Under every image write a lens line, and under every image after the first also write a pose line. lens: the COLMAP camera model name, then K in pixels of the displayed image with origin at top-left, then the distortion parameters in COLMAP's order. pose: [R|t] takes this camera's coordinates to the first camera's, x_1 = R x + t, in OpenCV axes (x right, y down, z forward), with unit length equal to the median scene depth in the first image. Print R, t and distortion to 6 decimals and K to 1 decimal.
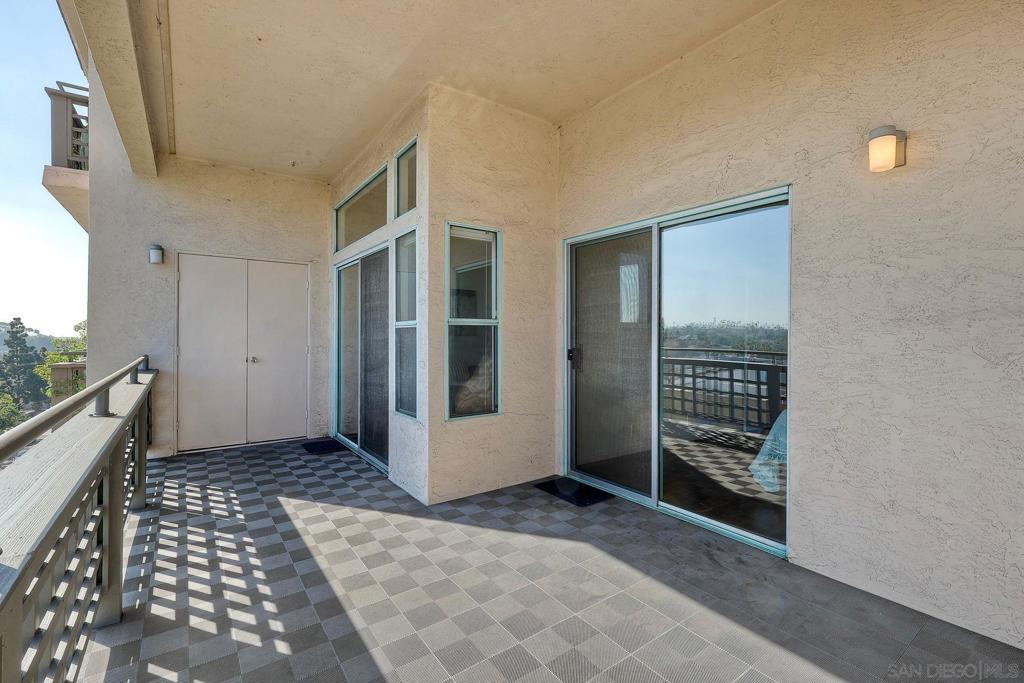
lens RADIAL K [[456.0, 0, 515.4], [0, 456.0, 339.5], [0, 0, 1]] dist [0.010832, -0.000138]
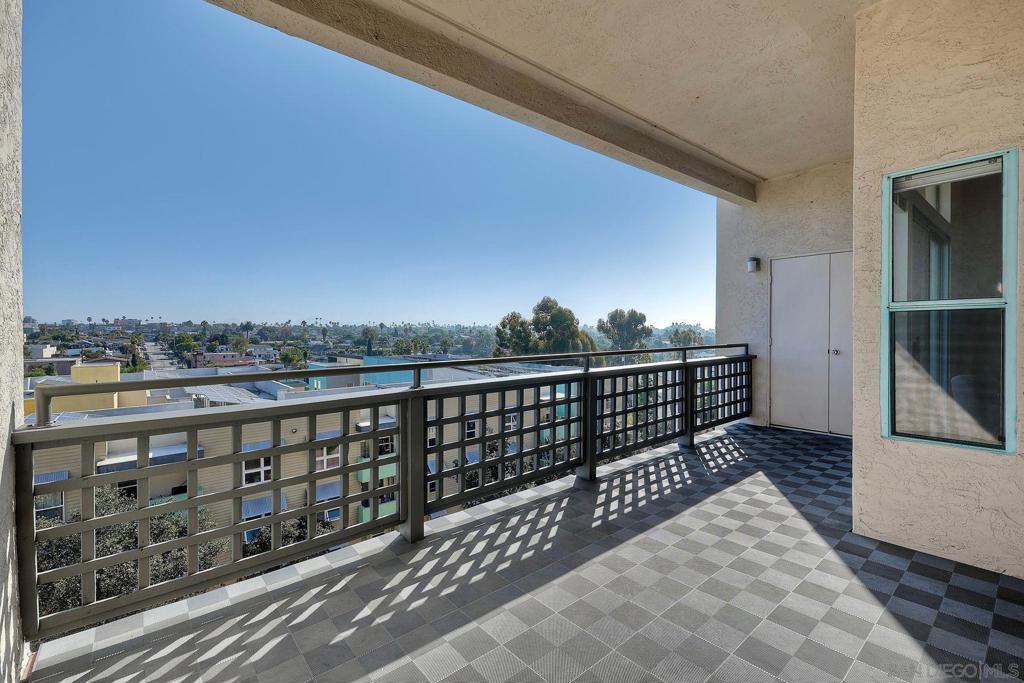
lens RADIAL K [[456.0, 0, 515.4], [0, 456.0, 339.5], [0, 0, 1]] dist [0.010832, -0.000138]
pose [[0.076332, 0.015117, -0.996968, 0.683138], [0.001177, 0.999883, 0.015251, 0.002307], [0.997082, -0.002337, 0.076305, 0.389057]]
